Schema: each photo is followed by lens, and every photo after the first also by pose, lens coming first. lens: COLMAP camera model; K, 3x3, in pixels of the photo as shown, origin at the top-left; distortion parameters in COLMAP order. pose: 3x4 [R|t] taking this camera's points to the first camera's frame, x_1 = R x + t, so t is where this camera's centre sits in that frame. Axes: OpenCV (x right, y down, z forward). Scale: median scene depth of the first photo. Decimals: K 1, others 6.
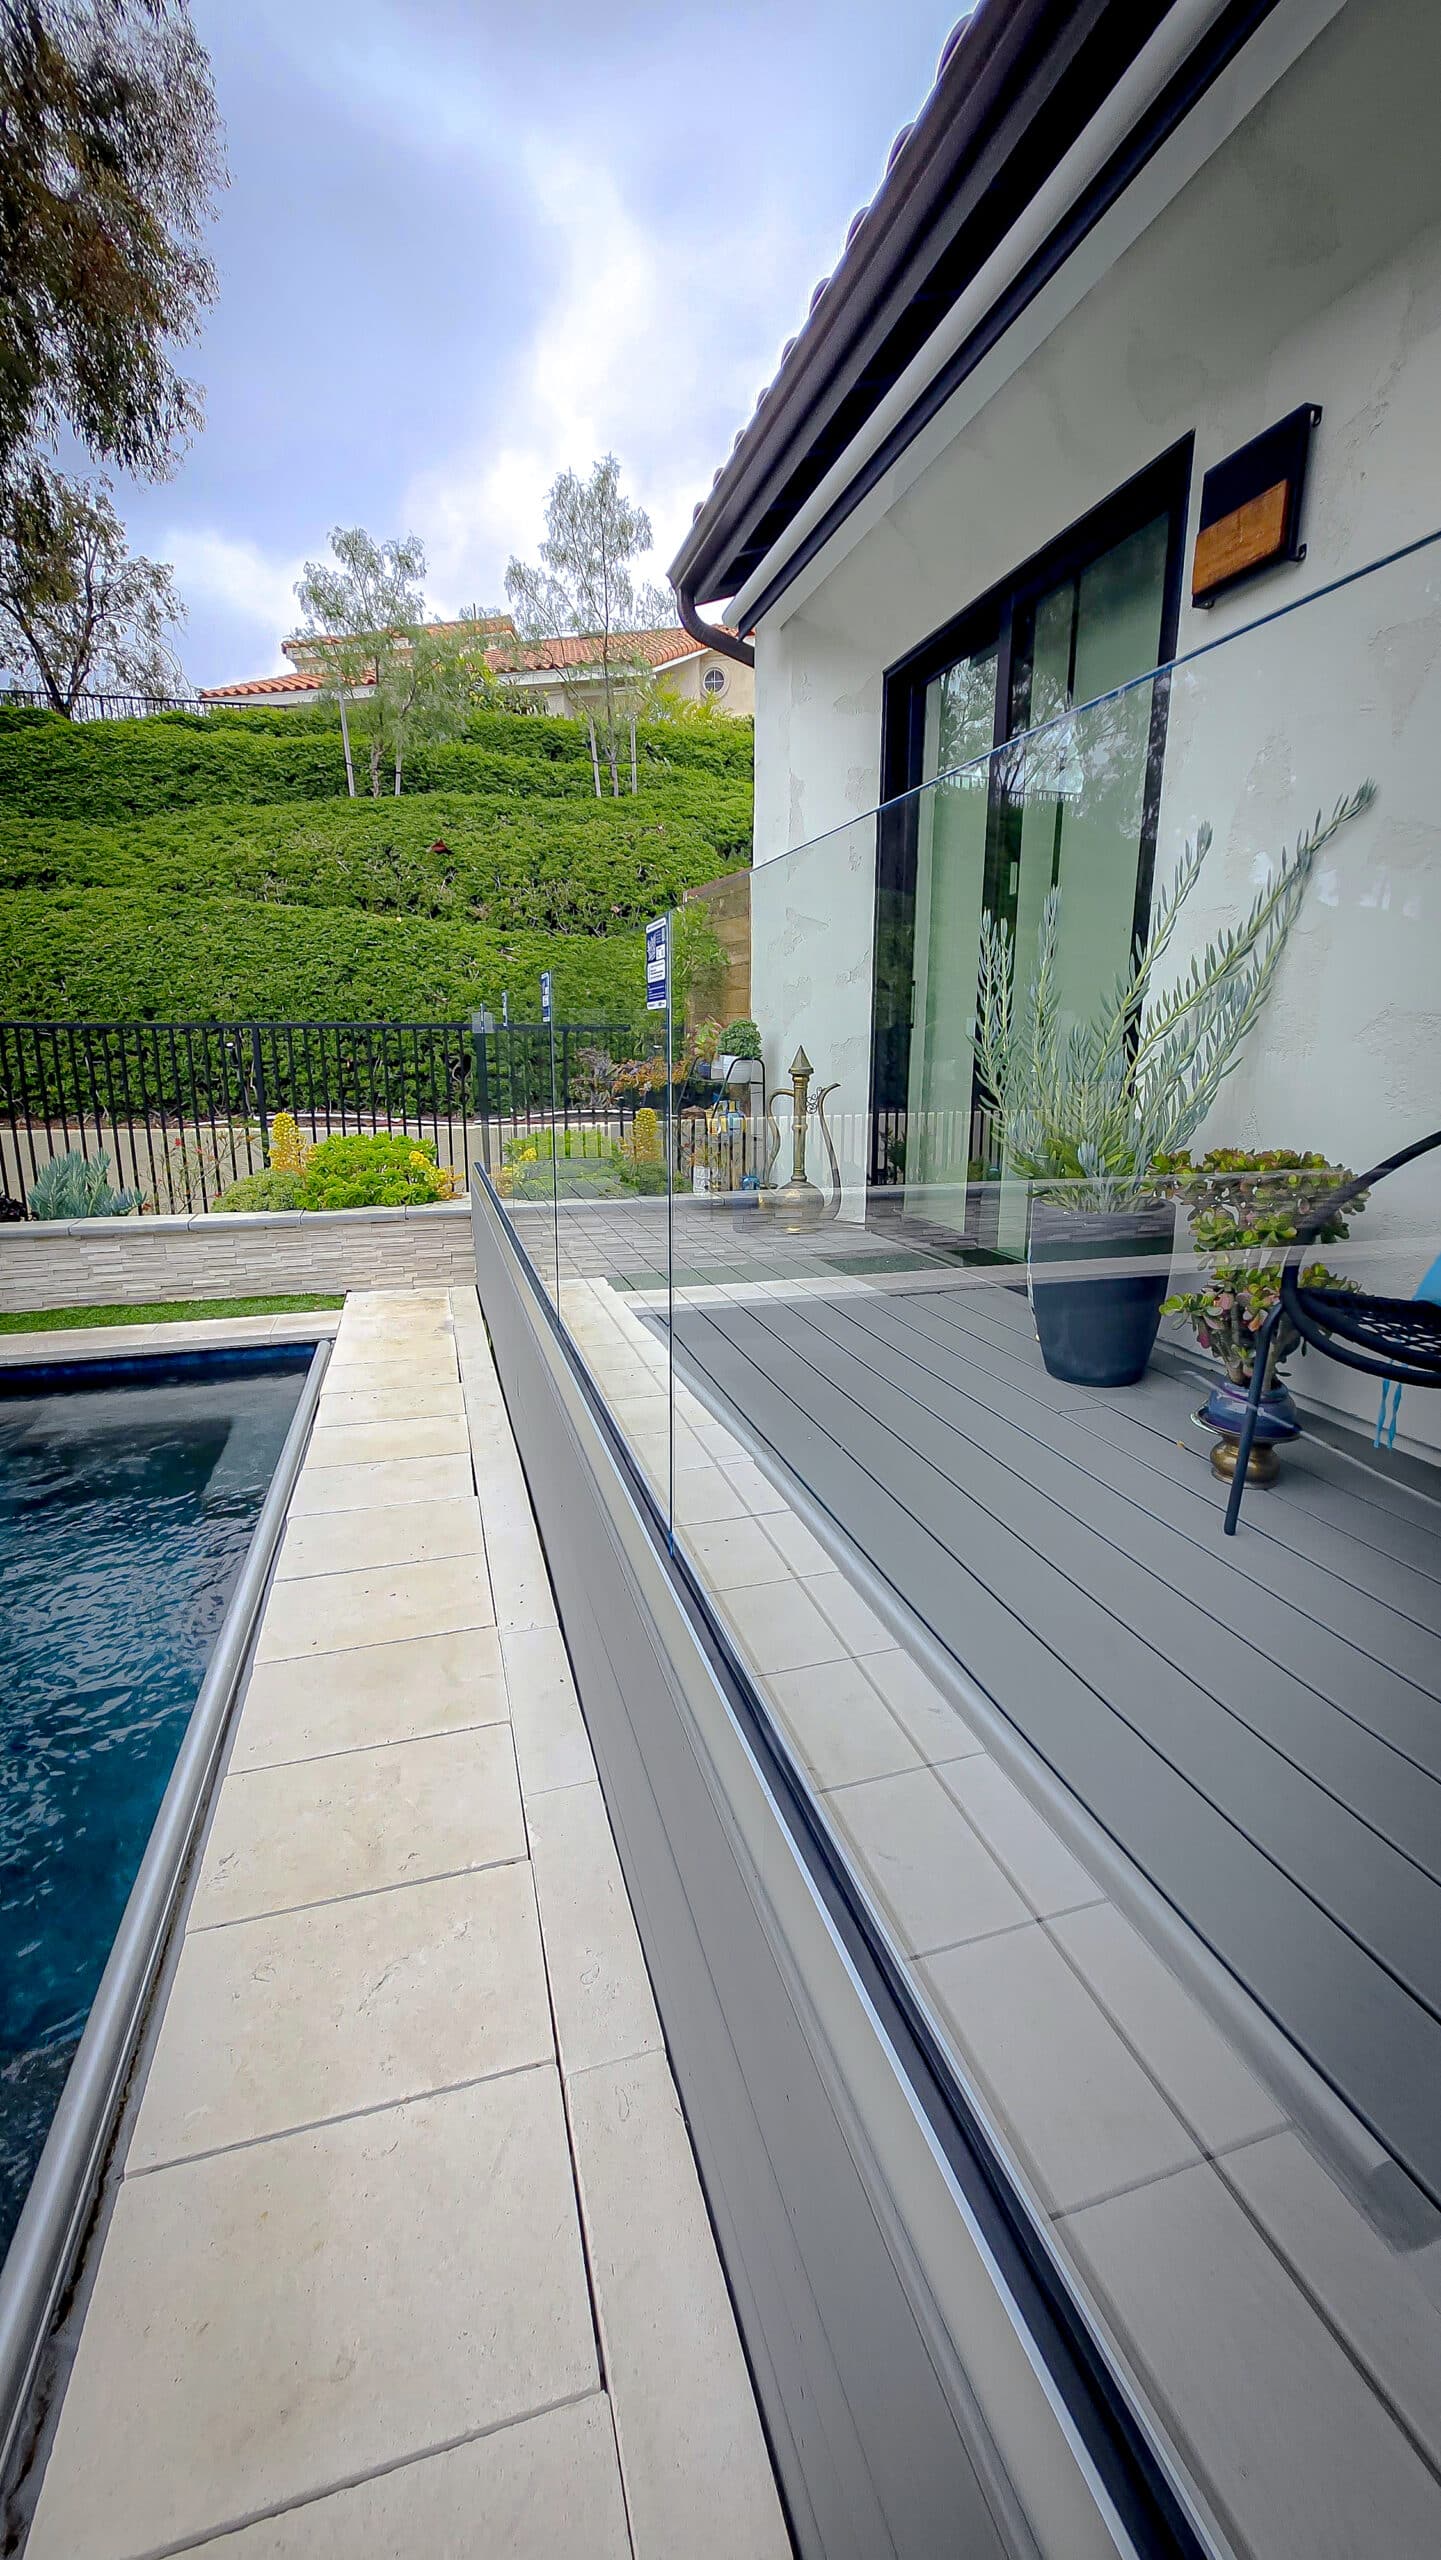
lens RADIAL K [[1007.5, 0, 737.4], [0, 1007.5, 1257.7], [0, 0, 1]] dist [0.001308, 0.000012]
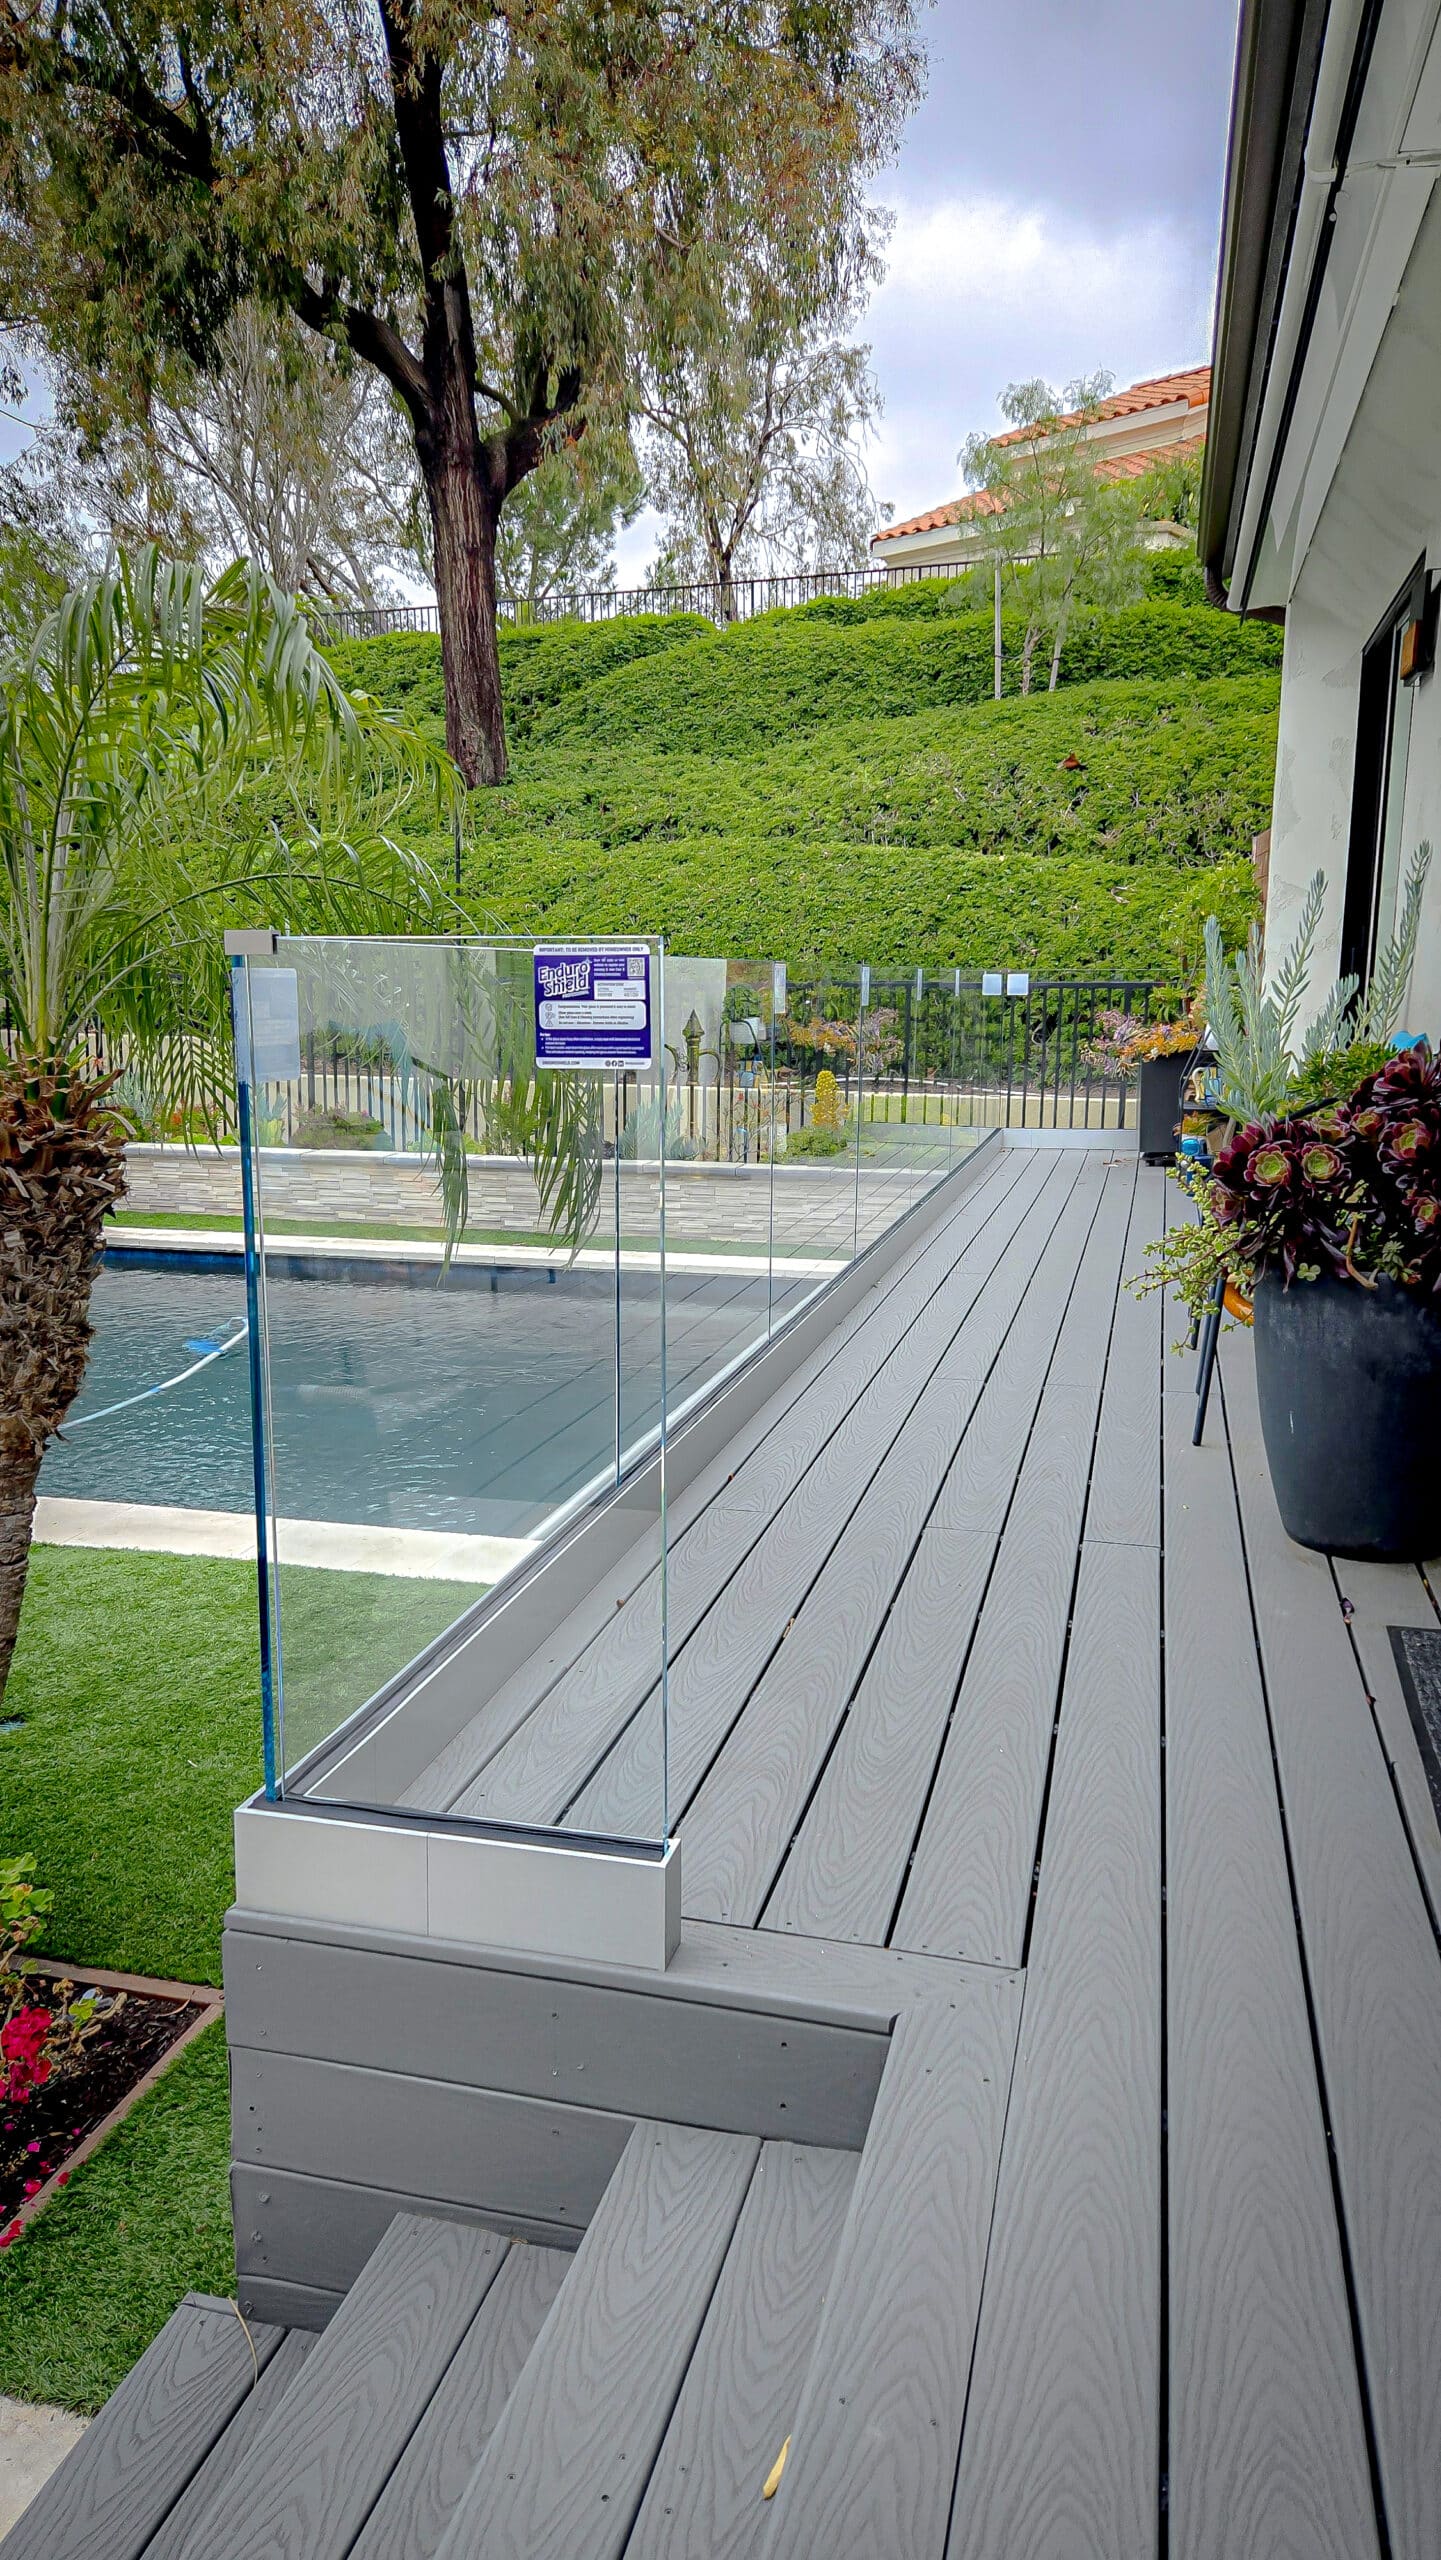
lens RADIAL K [[1696.1, 0, 711.8], [0, 1696.1, 1291.6], [0, 0, 1]] dist [0.032321, -0.006207]
pose [[0.847618, 0.095380, -0.521965, 0.223210], [-0.112658, 0.993633, -0.001376, 0.057609], [0.518510, 0.059969, 0.852966, -0.314698]]
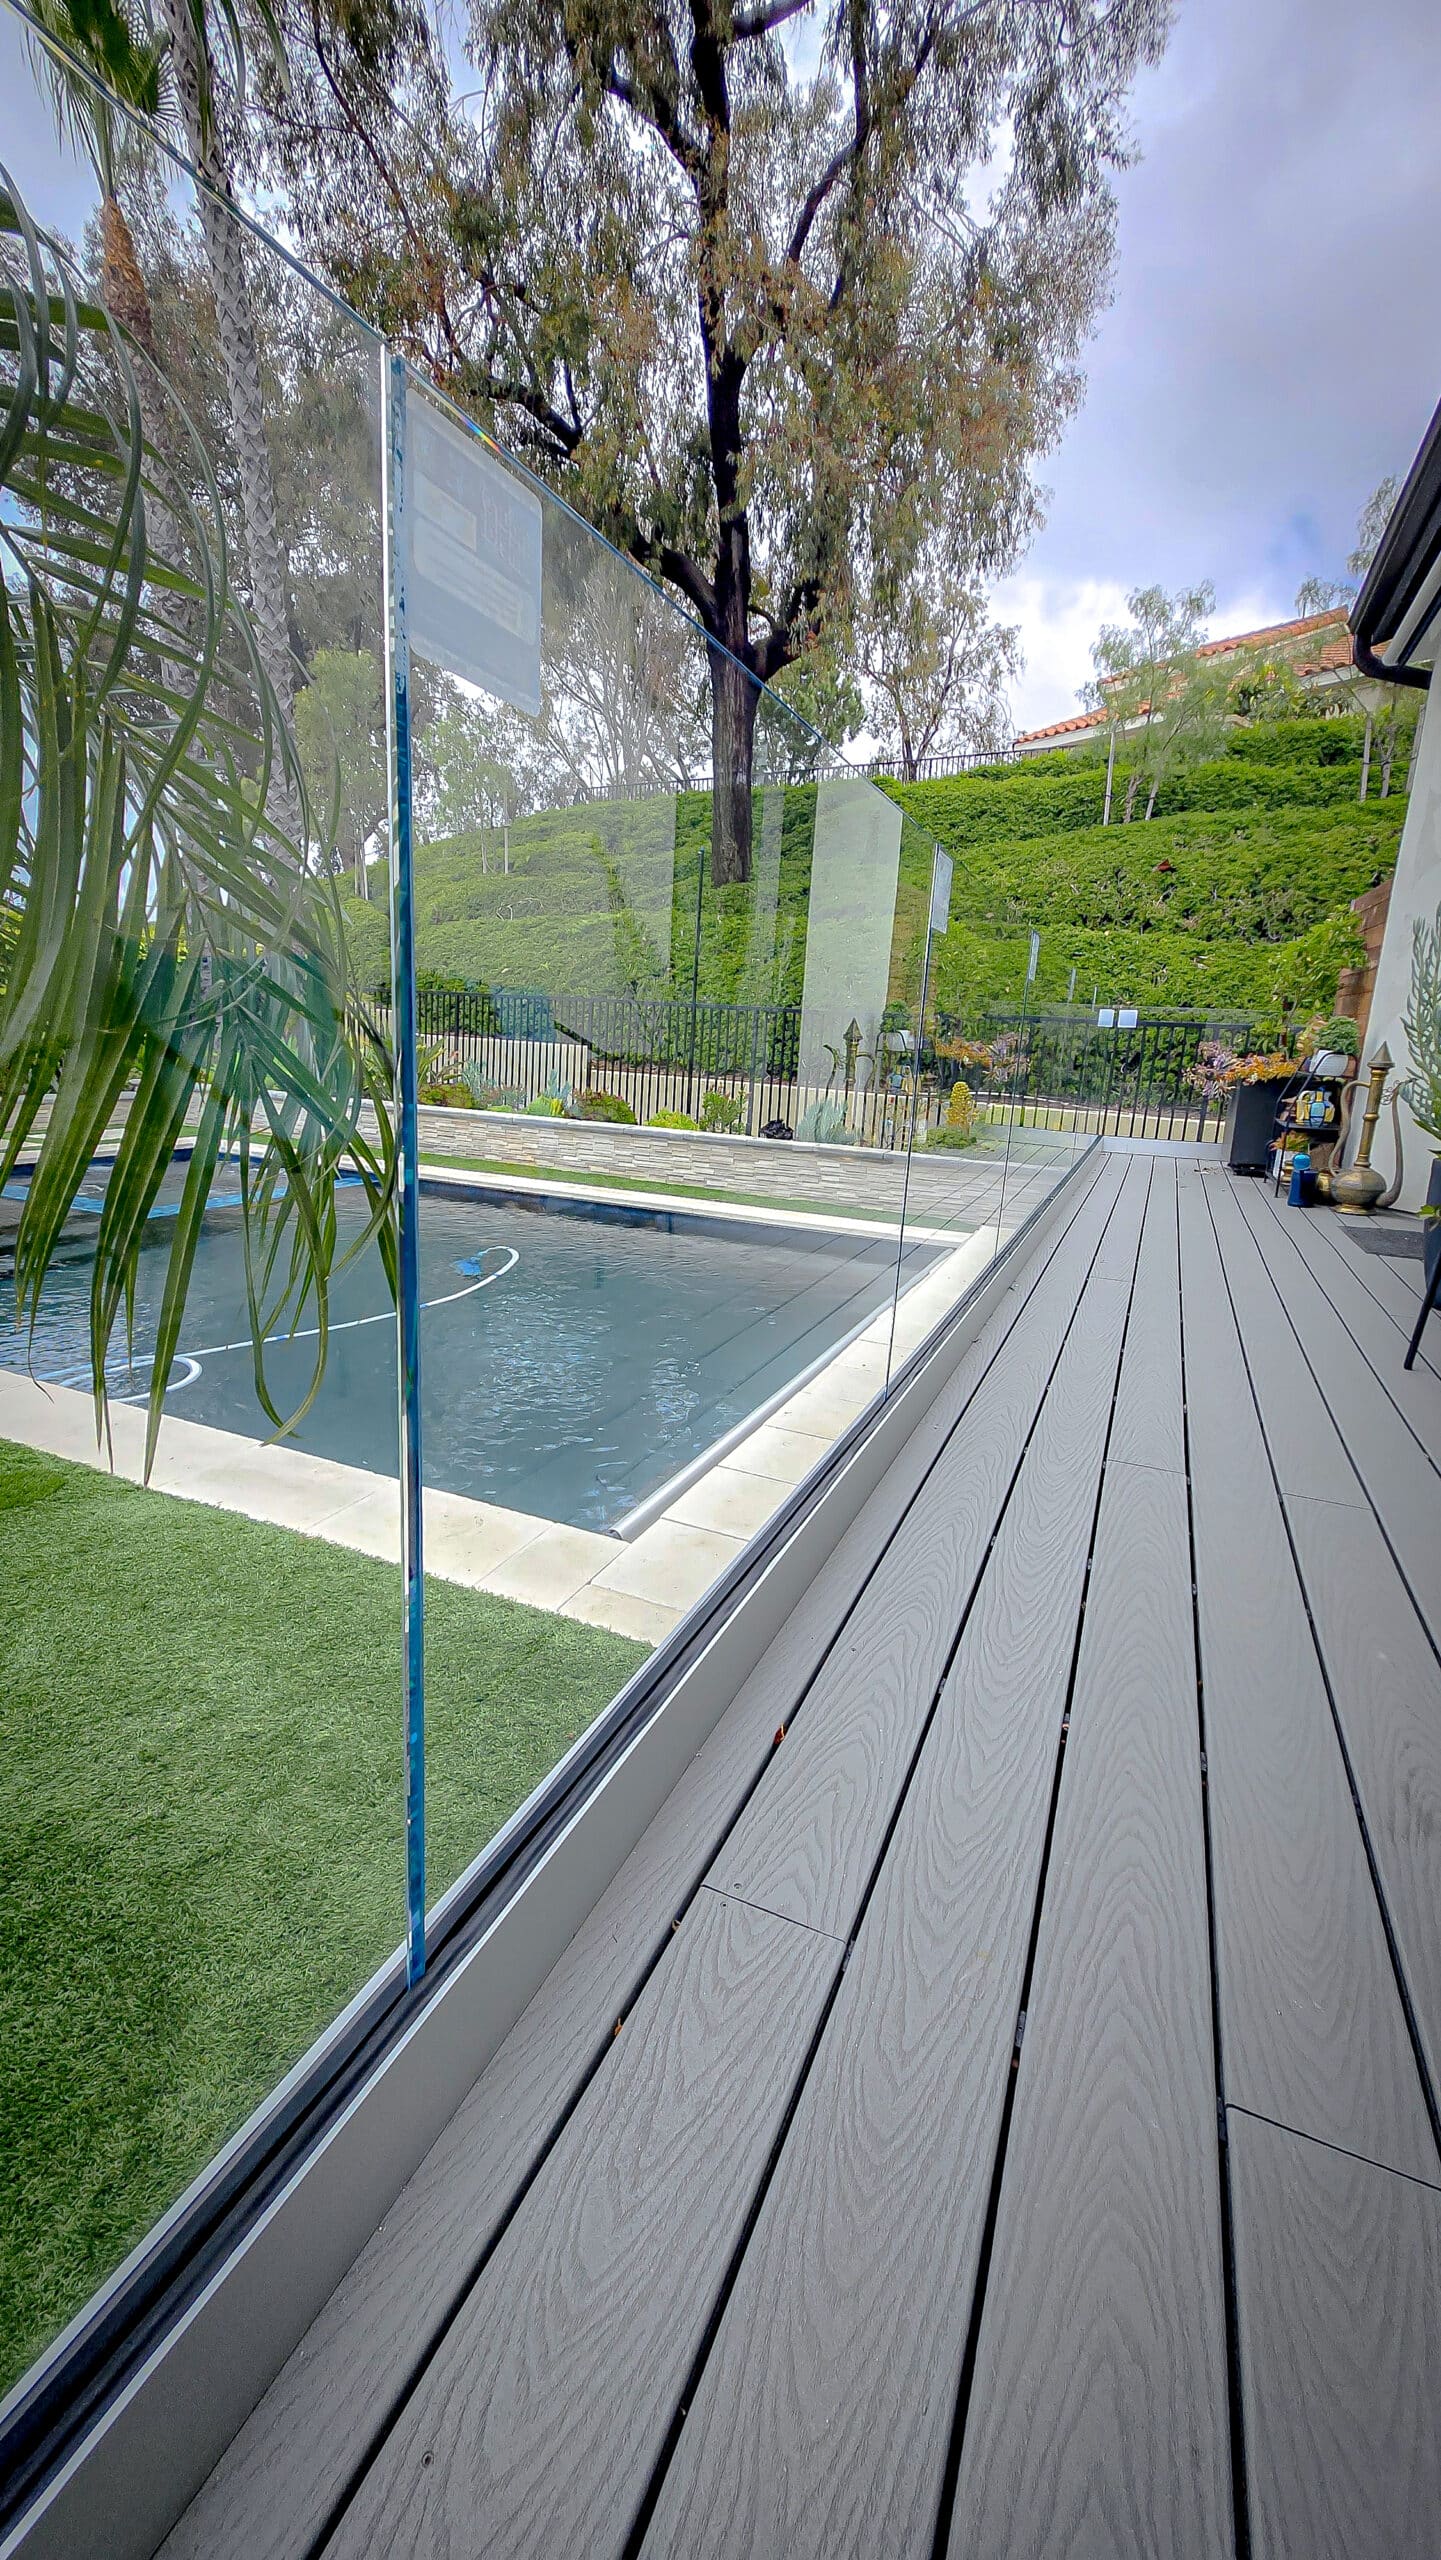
lens RADIAL K [[1007.5, 0, 723.2], [0, 1007.5, 1253.5], [0, 0, 1]] dist [0.001308, 0.000012]
pose [[0.754180, 0.176025, -0.632636, 0.110642], [-0.185944, 0.981218, 0.051347, 0.039817], [0.629792, 0.078910, 0.772746, -0.118238]]
